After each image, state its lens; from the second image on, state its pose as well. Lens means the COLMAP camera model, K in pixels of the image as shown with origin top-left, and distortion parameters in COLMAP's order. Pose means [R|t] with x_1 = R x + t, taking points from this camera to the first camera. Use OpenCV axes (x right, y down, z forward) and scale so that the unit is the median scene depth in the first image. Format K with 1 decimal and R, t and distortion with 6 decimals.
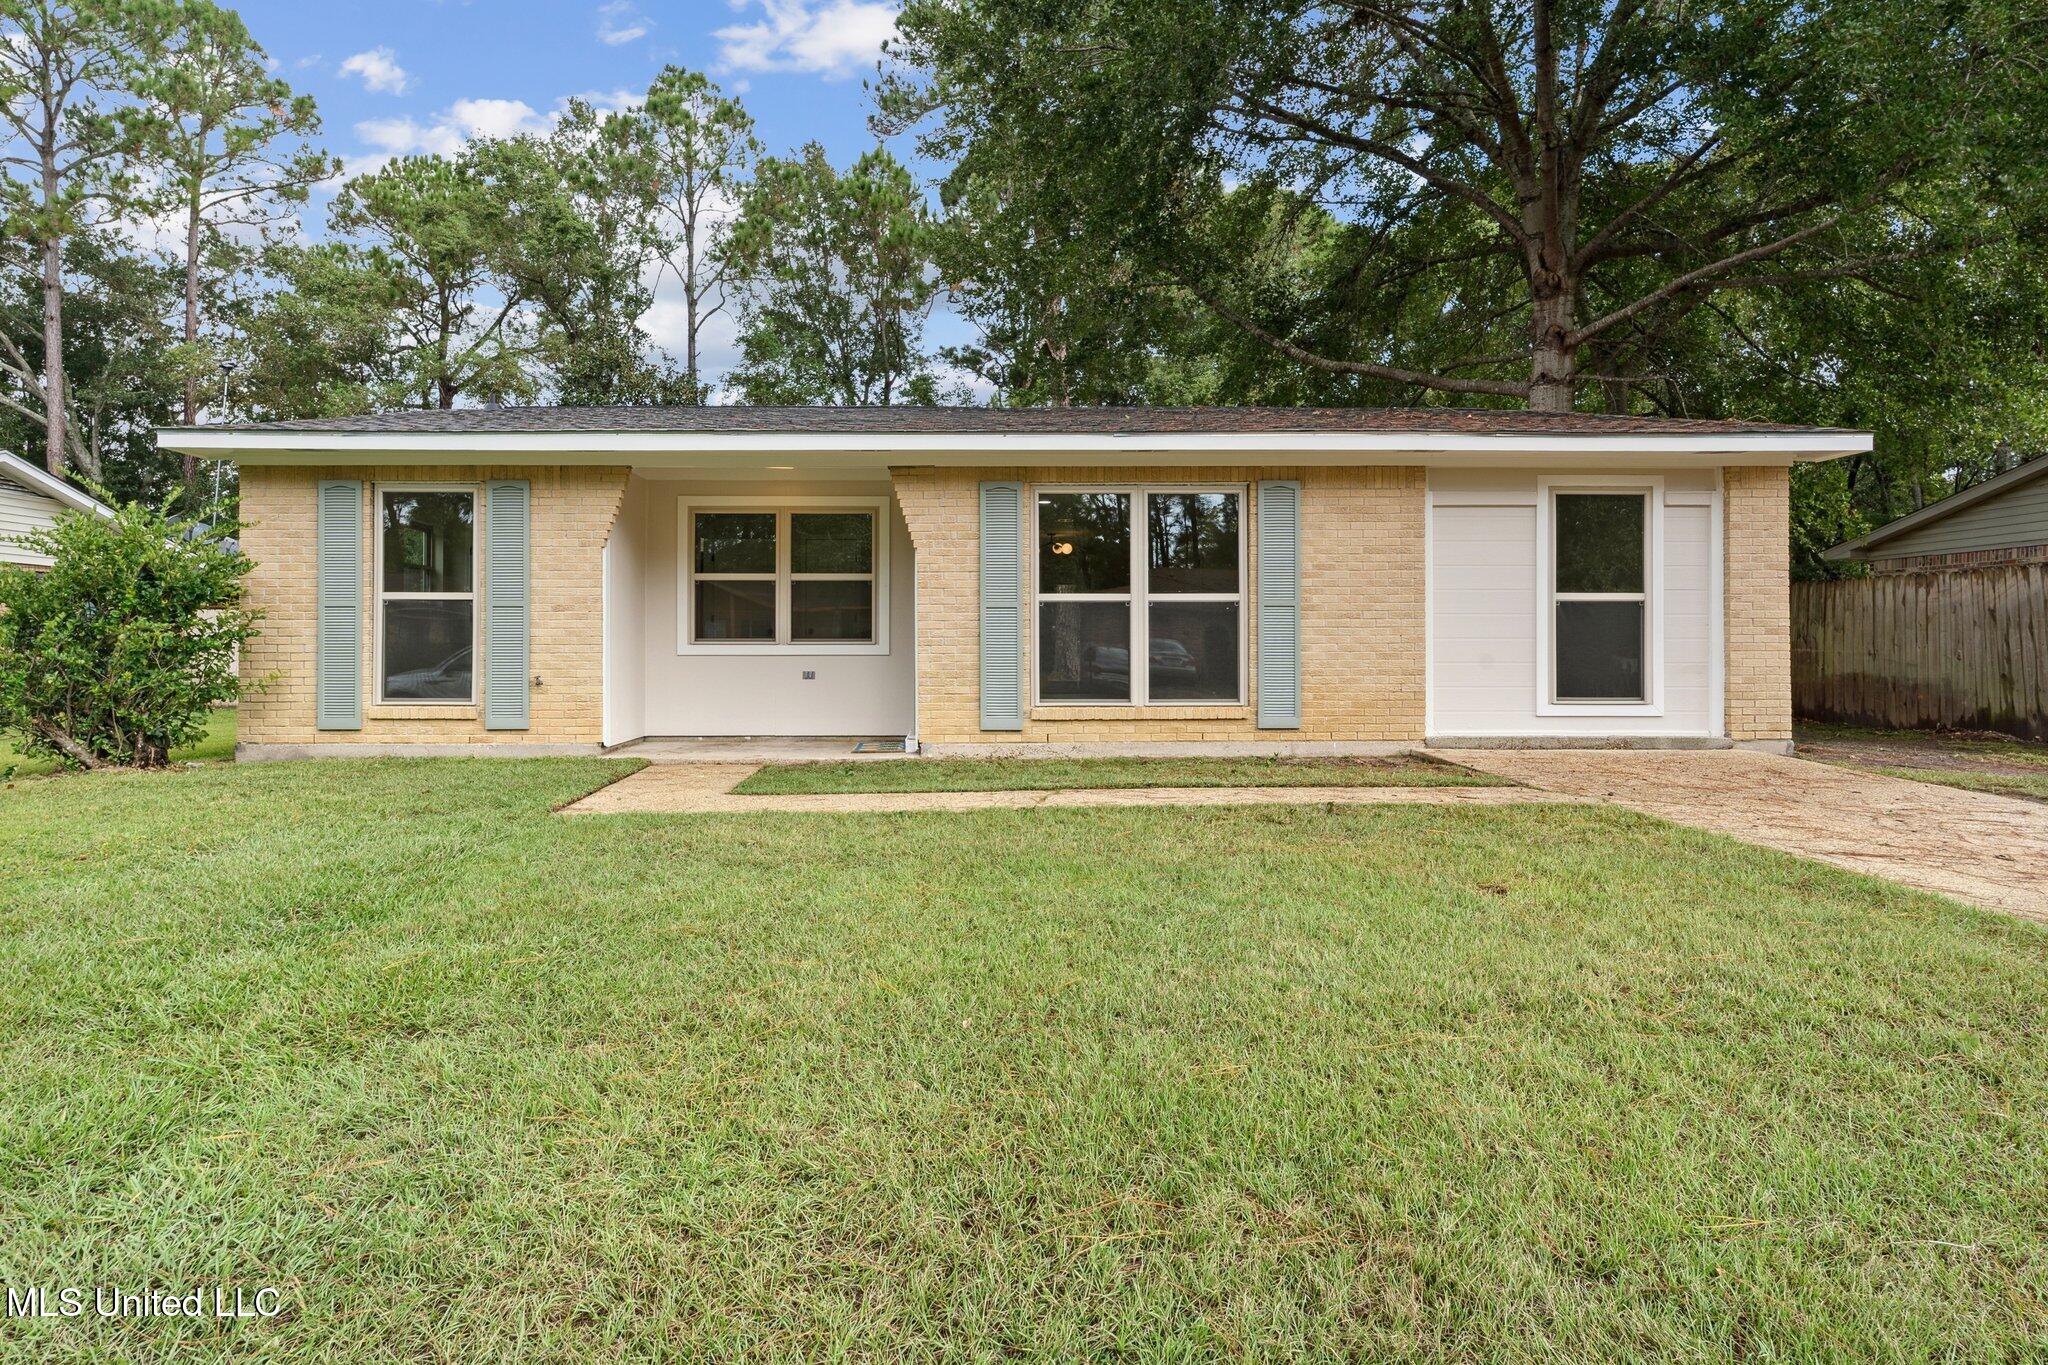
lens RADIAL K [[1210.3, 0, 1024.0], [0, 1210.3, 682.5], [0, 0, 1]] dist [0.000358, 0.000841]
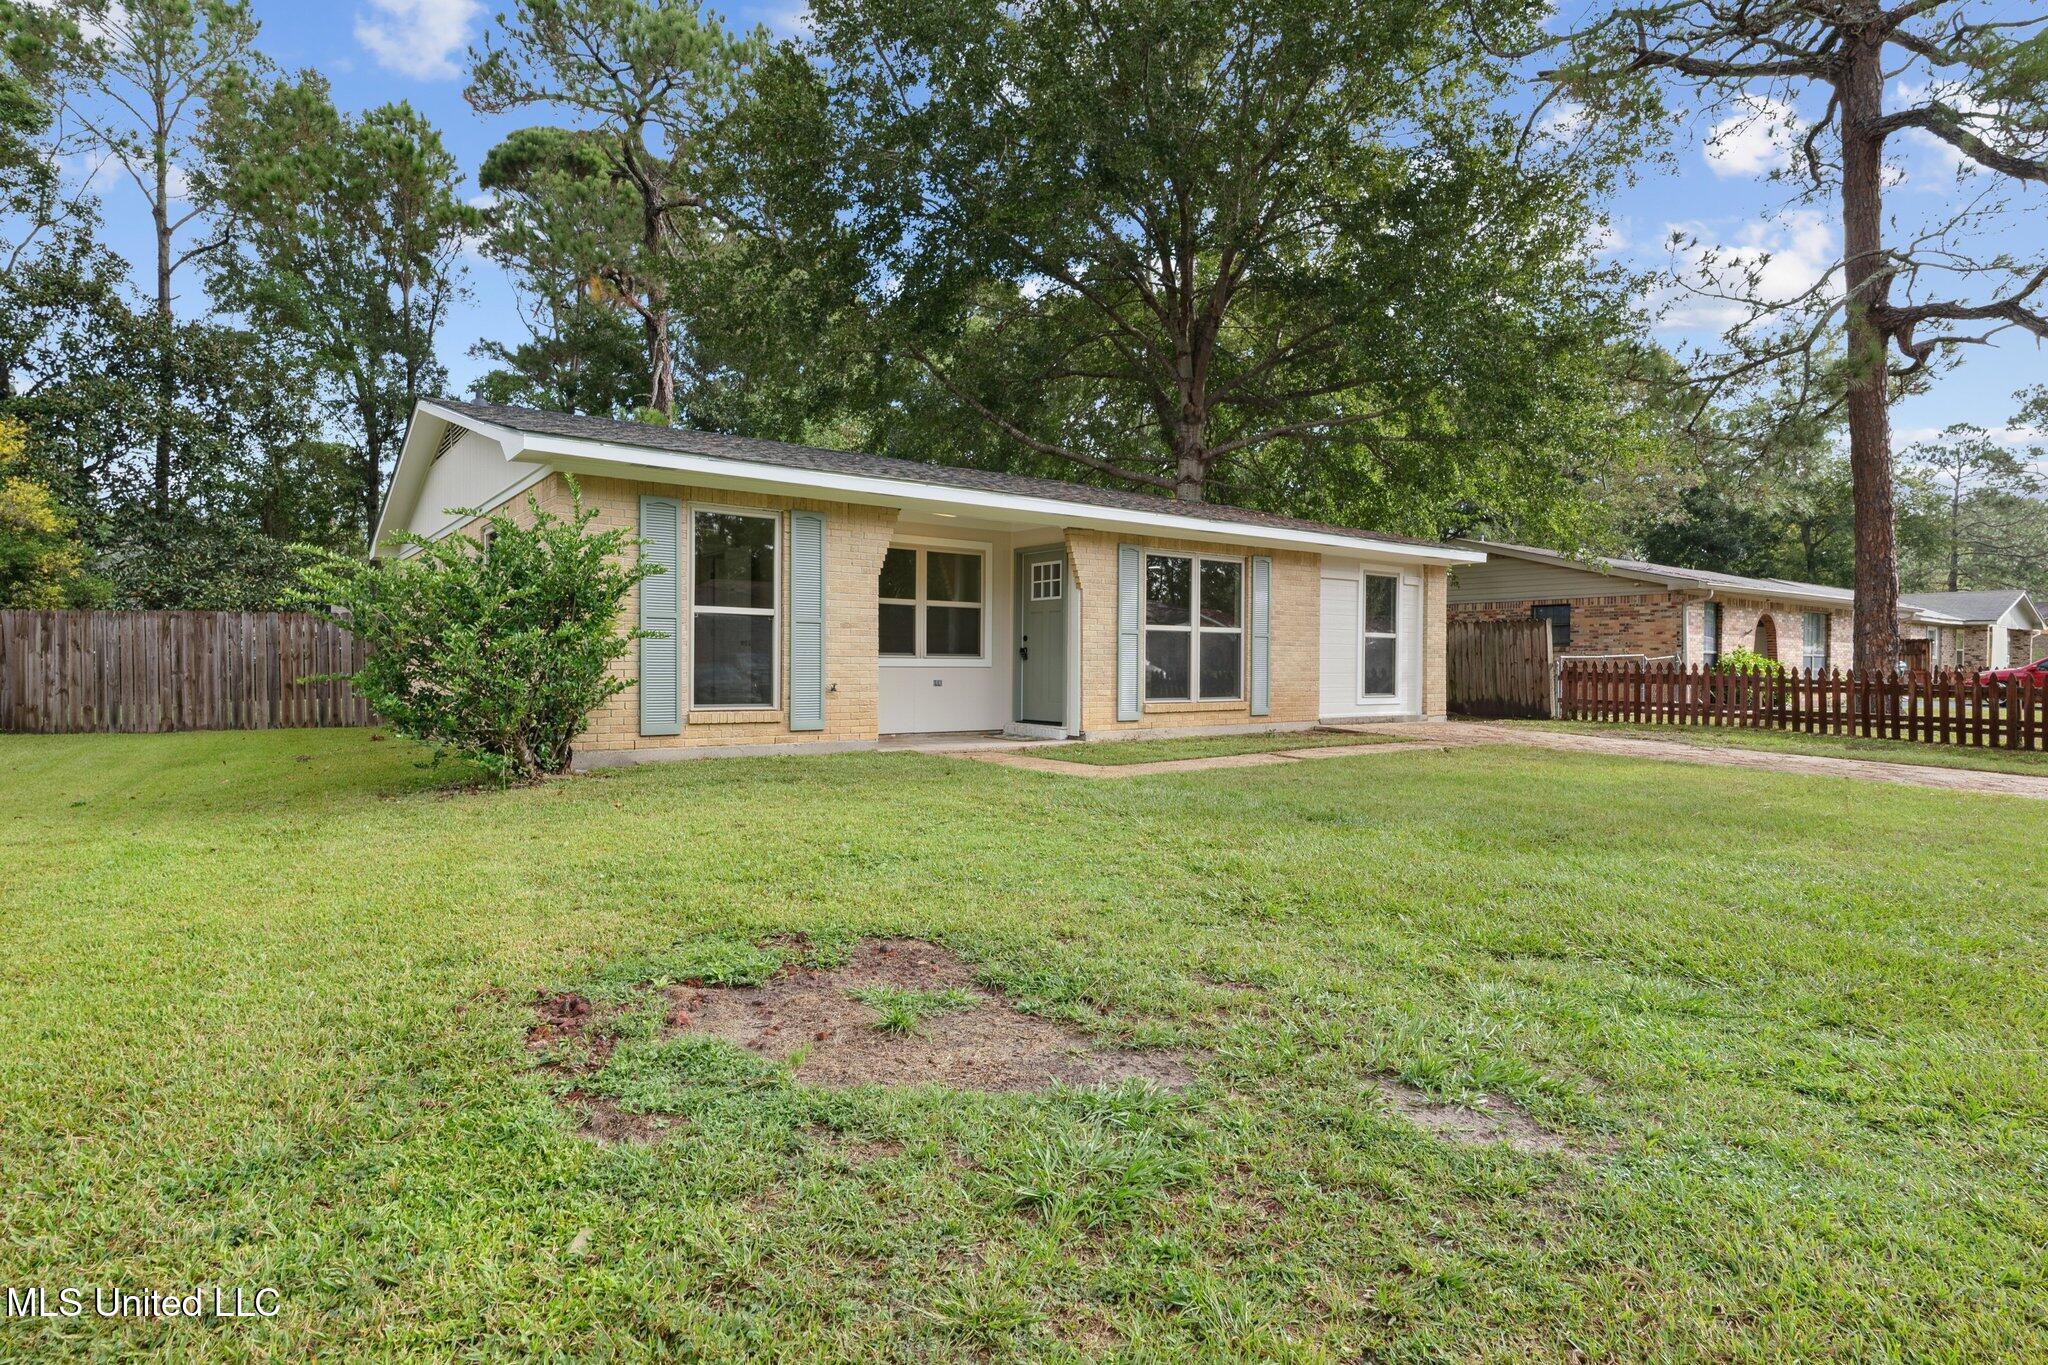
lens RADIAL K [[1210.3, 0, 1024.0], [0, 1210.3, 682.5], [0, 0, 1]] dist [0.000358, 0.000841]
pose [[0.771781, -0.002984, 0.635881, -1.007894], [0.006967, 0.999969, -0.003764, -0.000492], [-0.635850, 0.007335, 0.771778, -0.013635]]
